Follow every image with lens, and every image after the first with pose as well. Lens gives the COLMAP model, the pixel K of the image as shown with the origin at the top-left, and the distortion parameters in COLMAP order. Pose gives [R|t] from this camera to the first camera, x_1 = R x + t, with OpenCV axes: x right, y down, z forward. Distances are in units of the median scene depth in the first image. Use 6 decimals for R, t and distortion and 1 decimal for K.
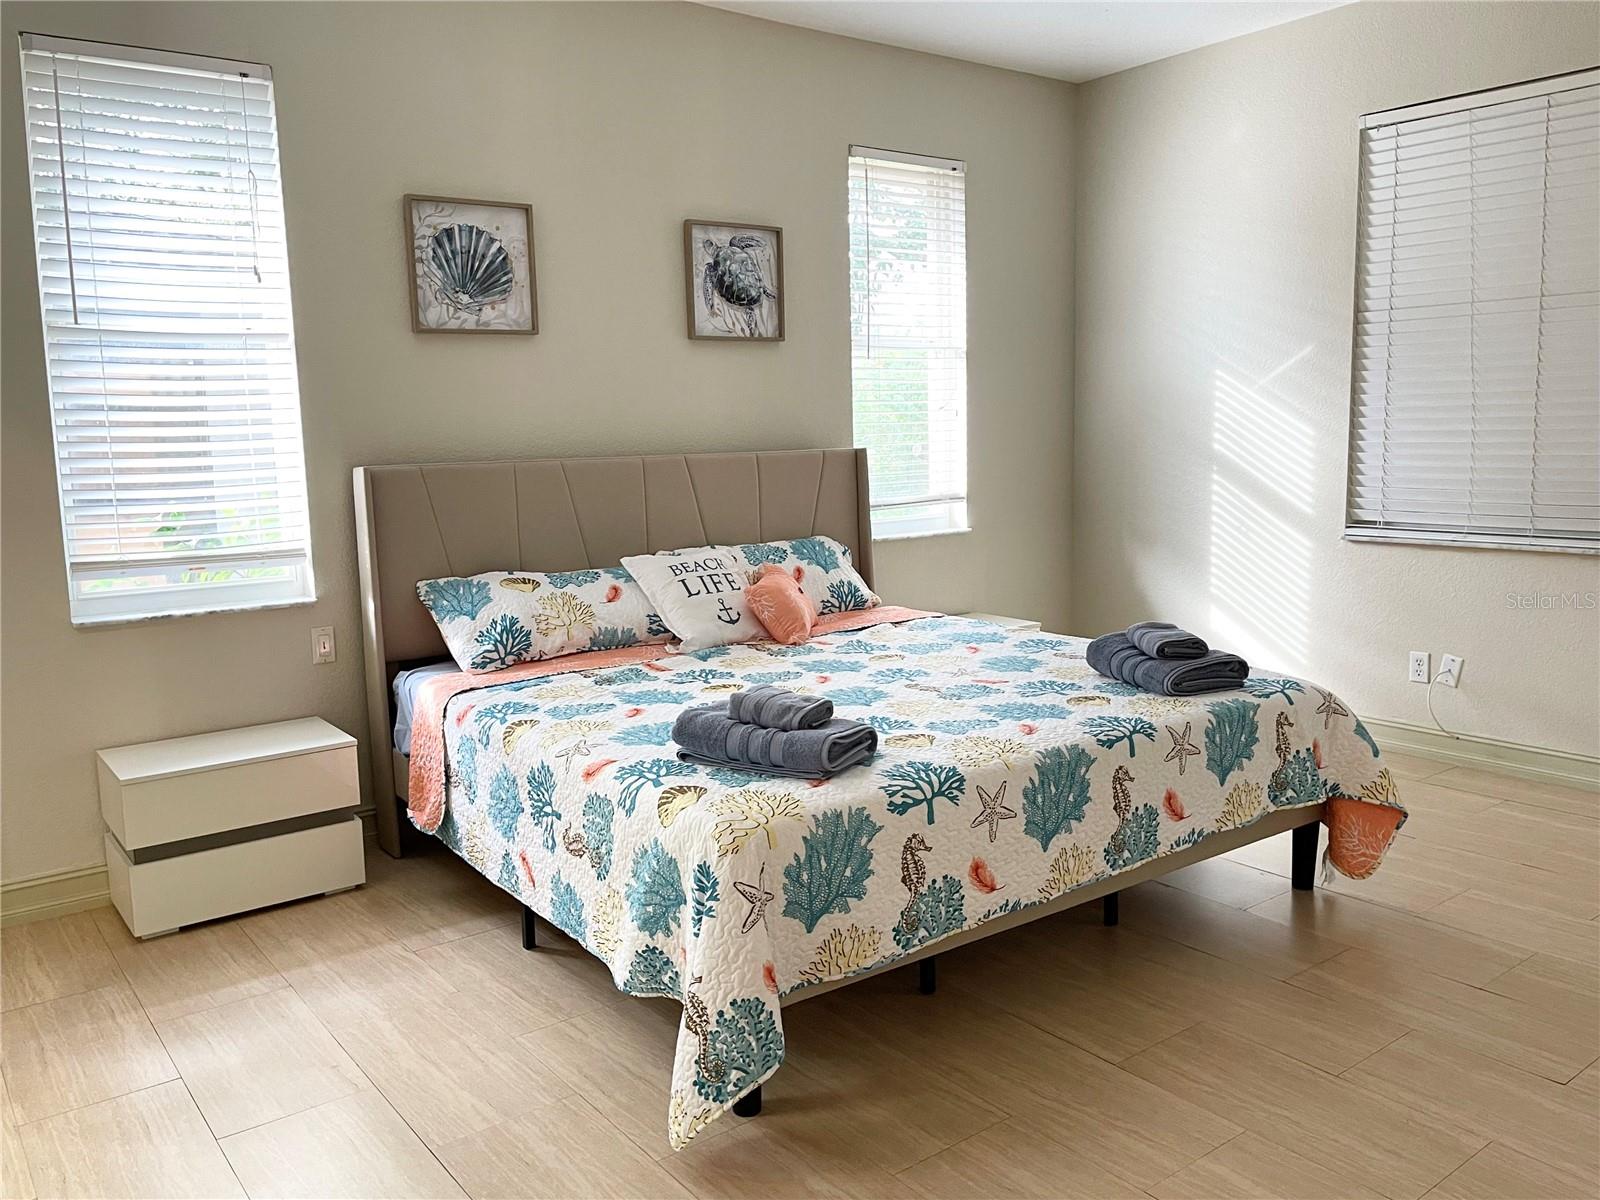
lens RADIAL K [[1280.0, 0, 796.6], [0, 1280.0, 595.7], [0, 0, 1]] dist [0.043475, -0.031751]
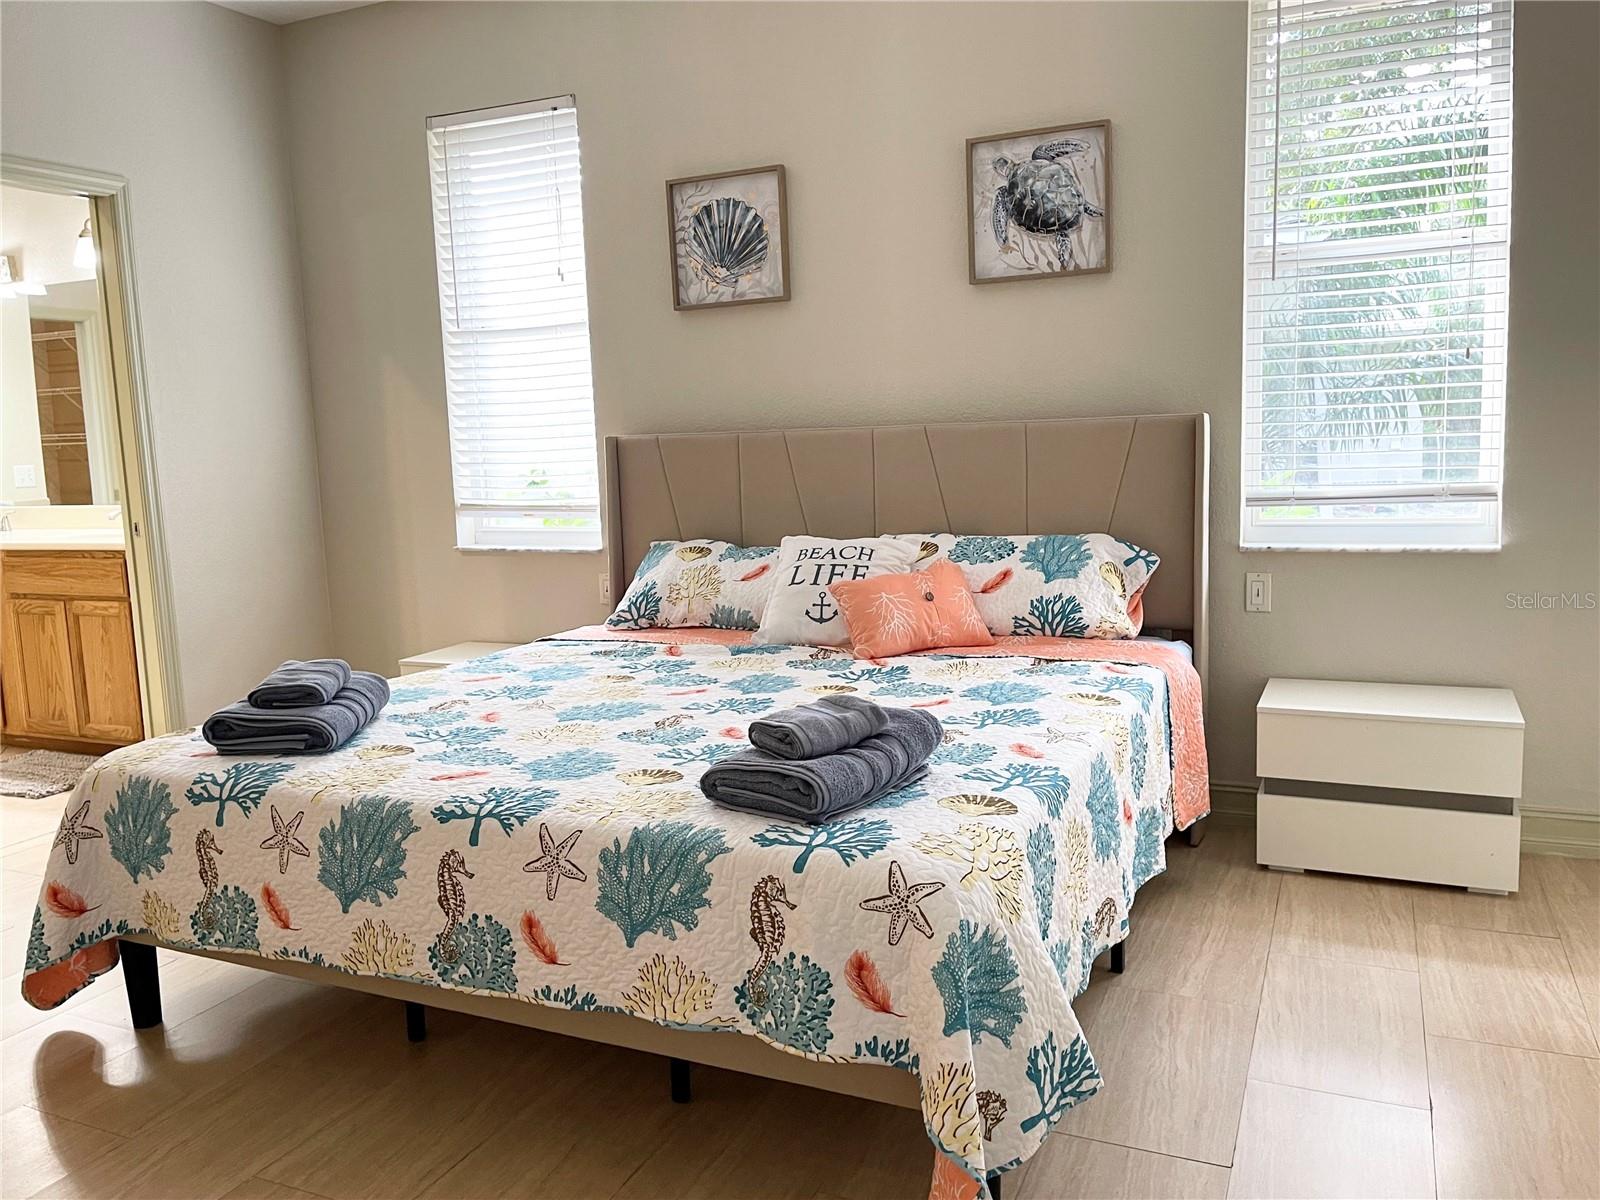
lens RADIAL K [[1280.0, 0, 794.8], [0, 1280.0, 600.0], [0, 0, 1]] dist [0.043475, -0.031751]
pose [[0.458236, 0.125630, -0.879907, 0.713451], [-0.092596, 0.991321, 0.093315, -0.073459], [0.883994, 0.038716, 0.465892, 0.592524]]
